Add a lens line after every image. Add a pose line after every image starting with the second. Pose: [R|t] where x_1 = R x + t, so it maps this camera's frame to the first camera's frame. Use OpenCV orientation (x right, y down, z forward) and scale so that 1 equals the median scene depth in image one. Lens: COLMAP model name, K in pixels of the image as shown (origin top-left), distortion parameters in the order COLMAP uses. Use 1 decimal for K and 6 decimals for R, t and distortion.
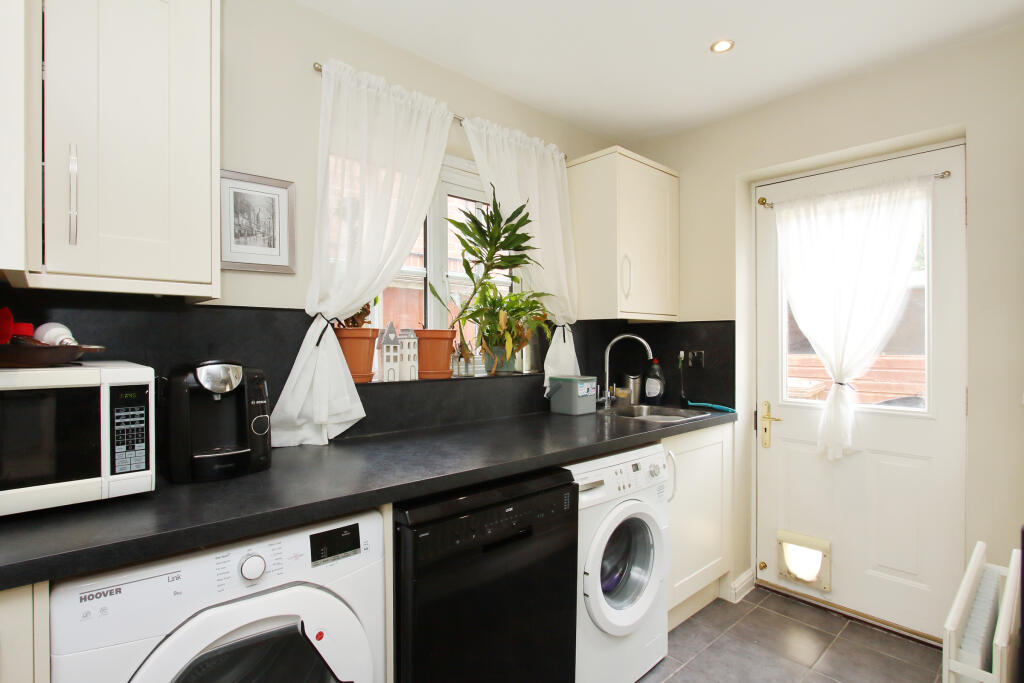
lens RADIAL K [[519.5, 0, 509.6], [0, 519.5, 339.7], [0, 0, 1]] dist [-0.013333, -0.000458]
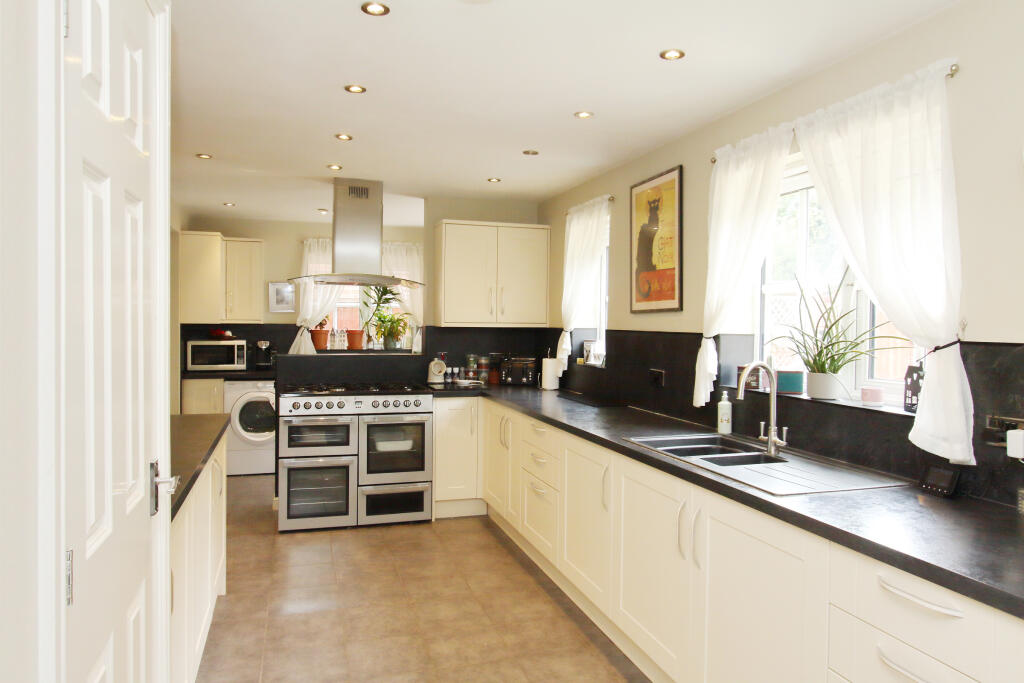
lens RADIAL K [[708.6, 0, 512.4], [0, 708.6, 338.1], [0, 0, 1]] dist [0.009428, 0.001973]
pose [[0.902136, 0.012125, -0.431281, 3.516619], [-0.002809, 0.999749, 0.022231, -0.100251], [0.431442, -0.018844, 0.901944, -3.070271]]
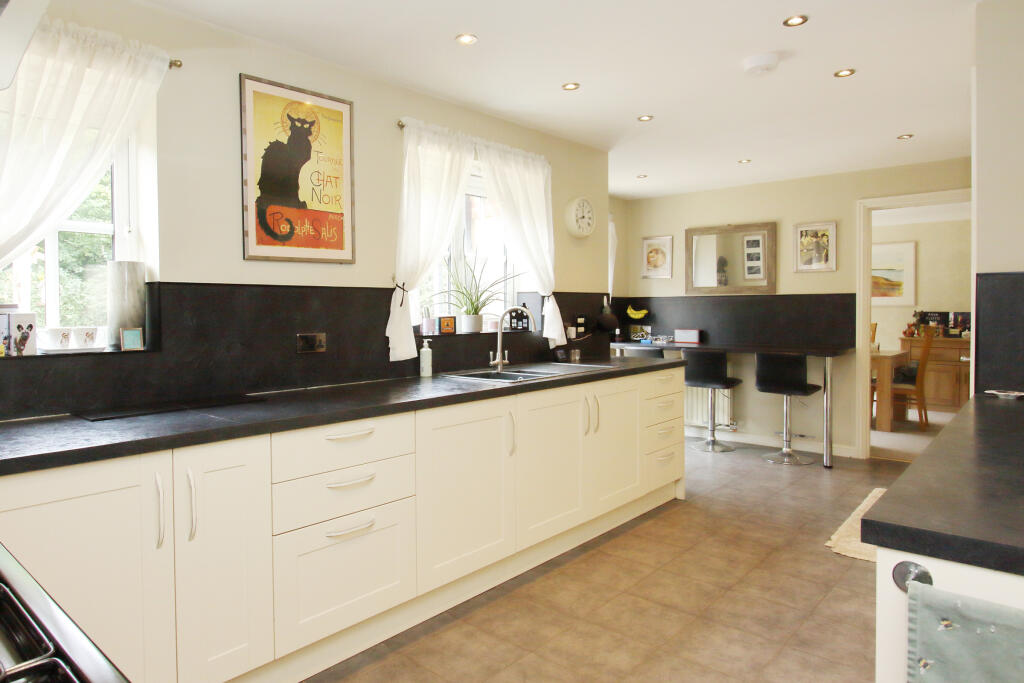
lens RADIAL K [[629.1, 0, 484.0], [0, 629.1, 324.5], [0, 0, 1]] dist [-0.009286, 0.000613]
pose [[-0.081320, -0.031441, 0.996192, -2.893690], [0.007758, 0.999452, 0.032177, 0.125538], [-0.996658, 0.010345, -0.081032, 2.534241]]
